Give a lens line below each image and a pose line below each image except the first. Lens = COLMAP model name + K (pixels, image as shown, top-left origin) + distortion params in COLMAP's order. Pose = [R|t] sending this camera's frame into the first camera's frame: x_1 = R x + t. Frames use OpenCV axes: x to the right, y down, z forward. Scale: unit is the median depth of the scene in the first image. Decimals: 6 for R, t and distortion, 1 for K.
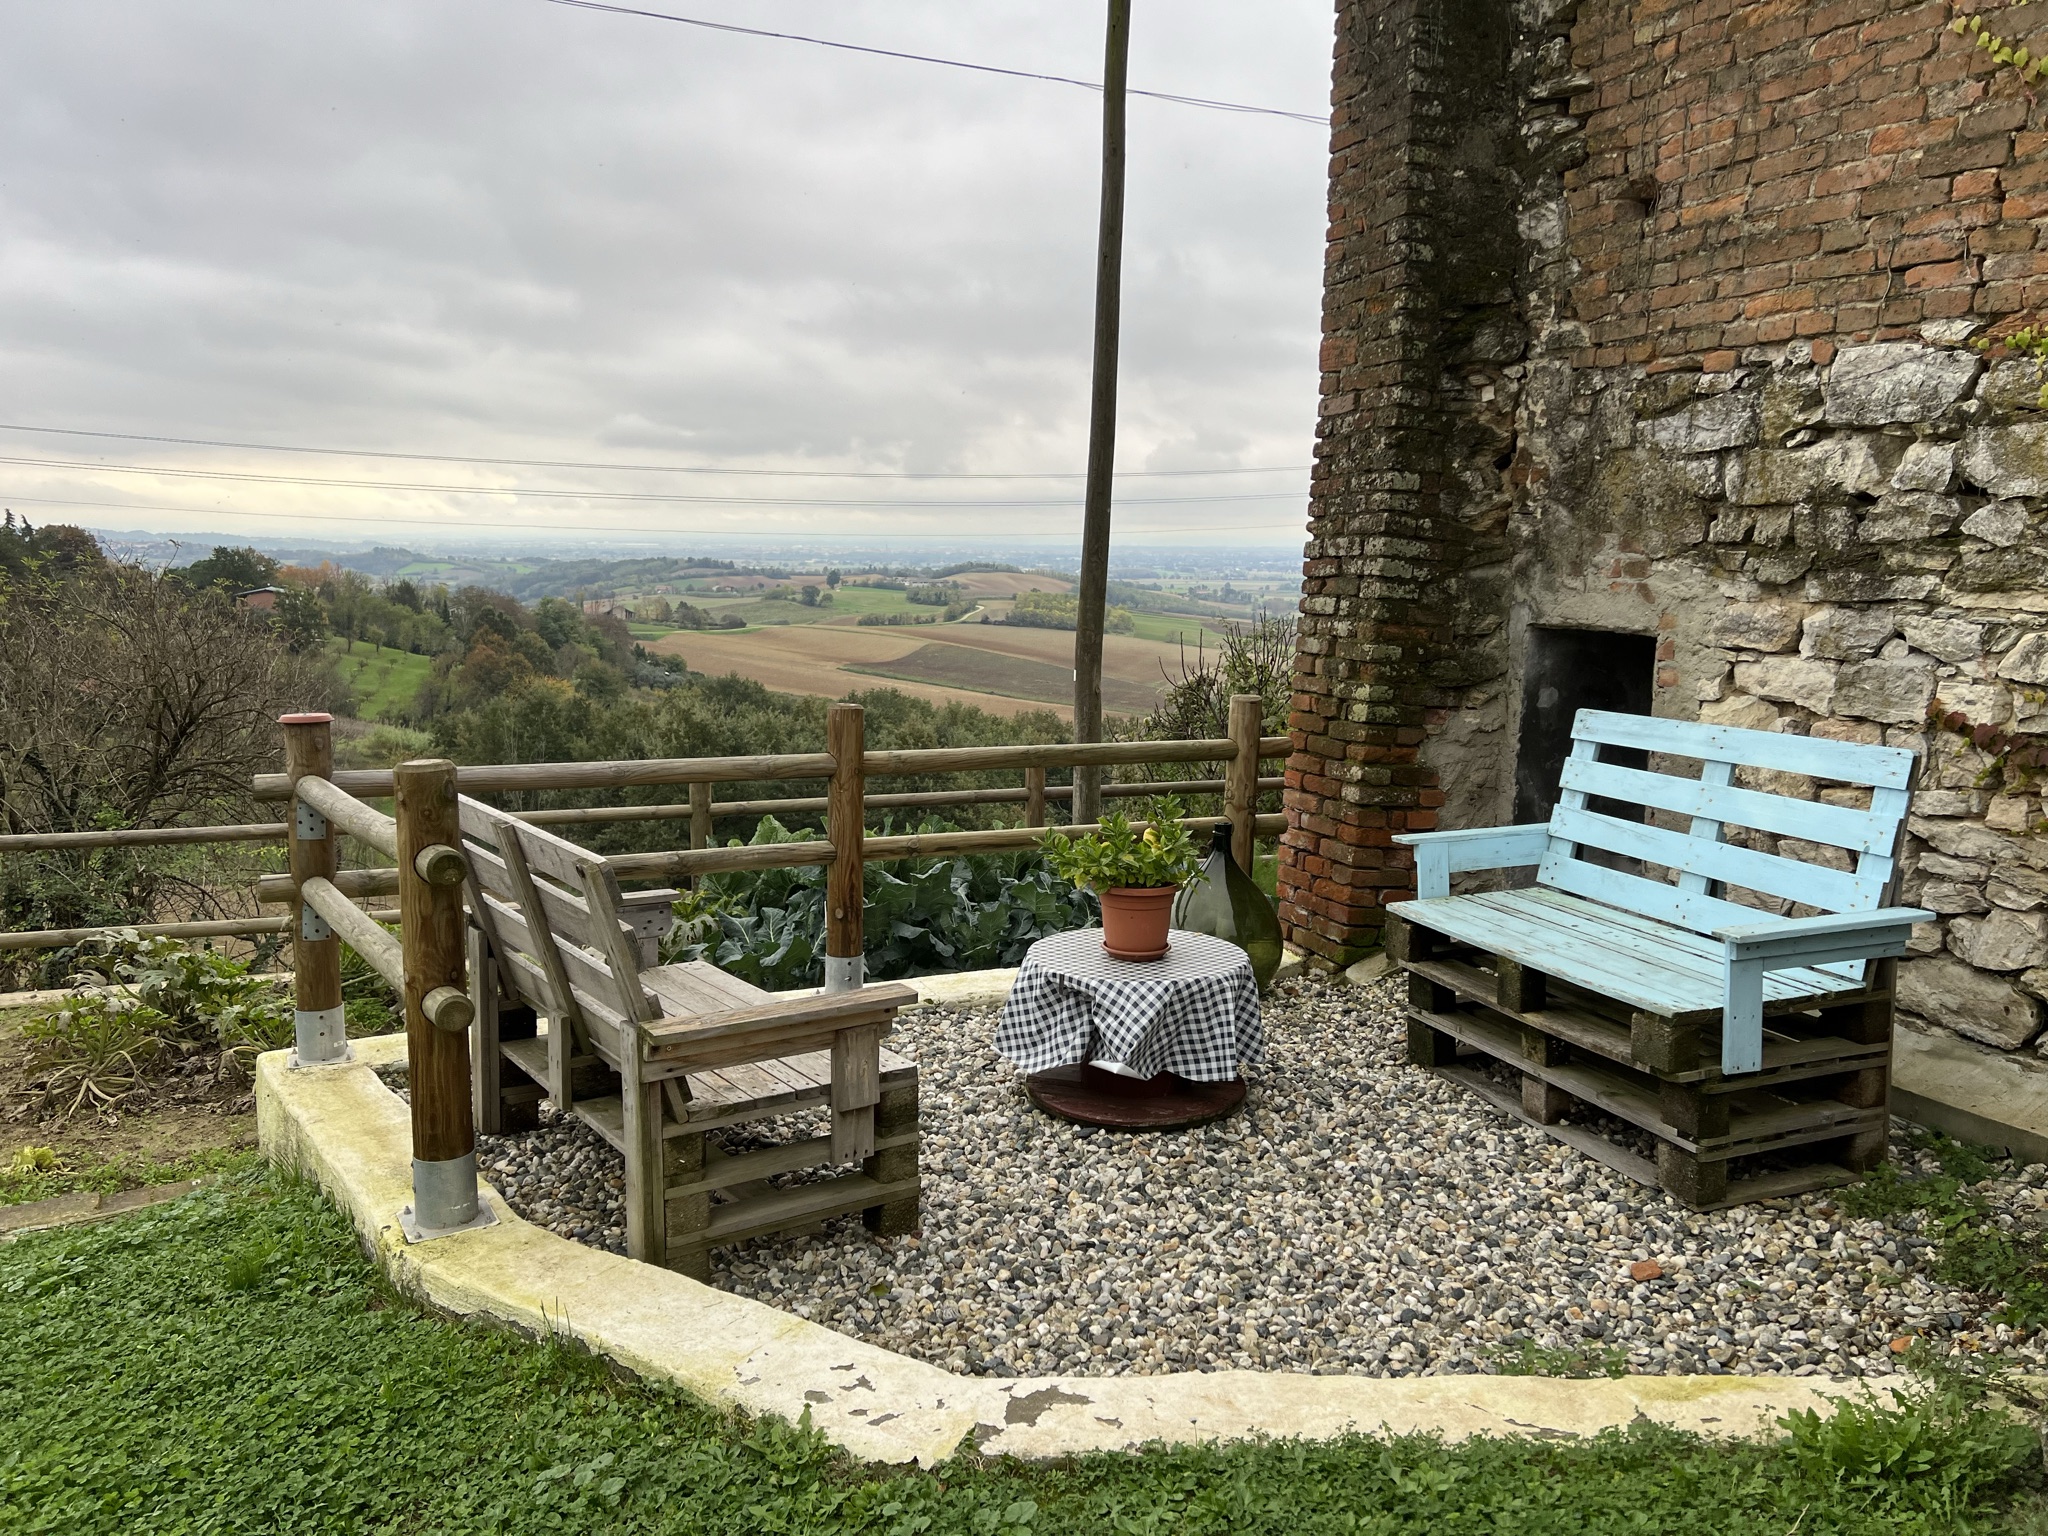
lens RADIAL K [[1520.7, 0, 1024.0], [0, 1520.7, 768.0], [0, 0, 1]] dist [0.048301, -0.103893]
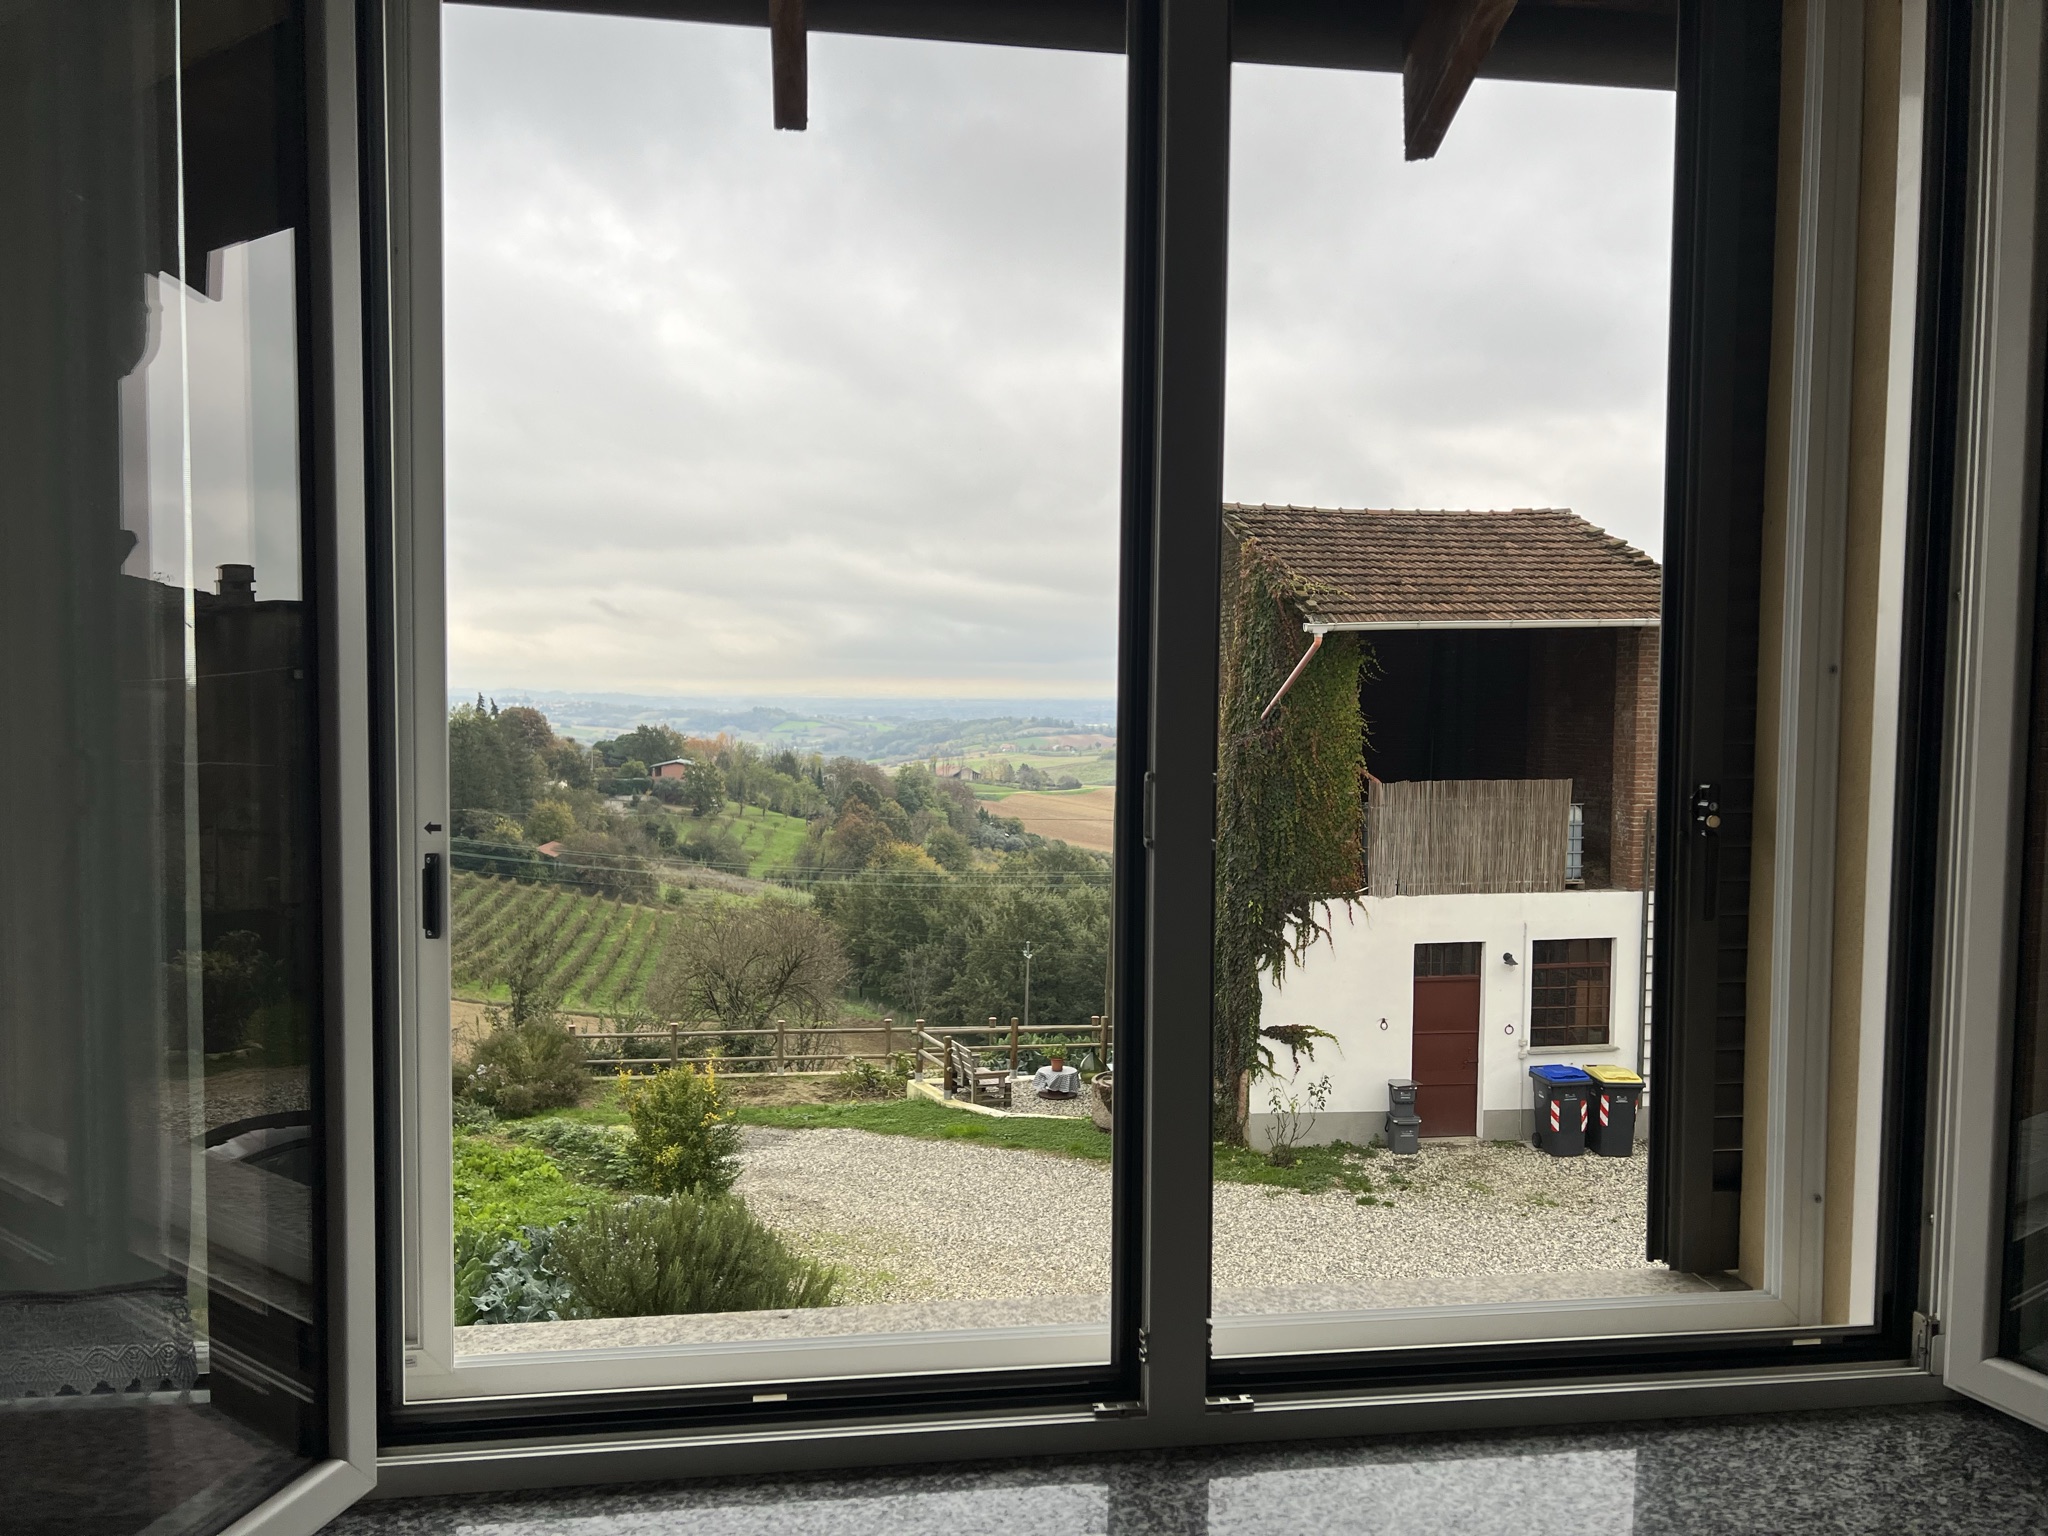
lens RADIAL K [[1473.0, 0, 1024.0], [0, 1473.0, 768.0], [0, 0, 1]] dist [0.079056, -0.096198]
pose [[0.976024, 0.009068, -0.217473, 0.842059], [-0.031979, 0.994264, -0.102064, -0.320876], [0.215300, 0.106571, 0.970715, -3.331951]]
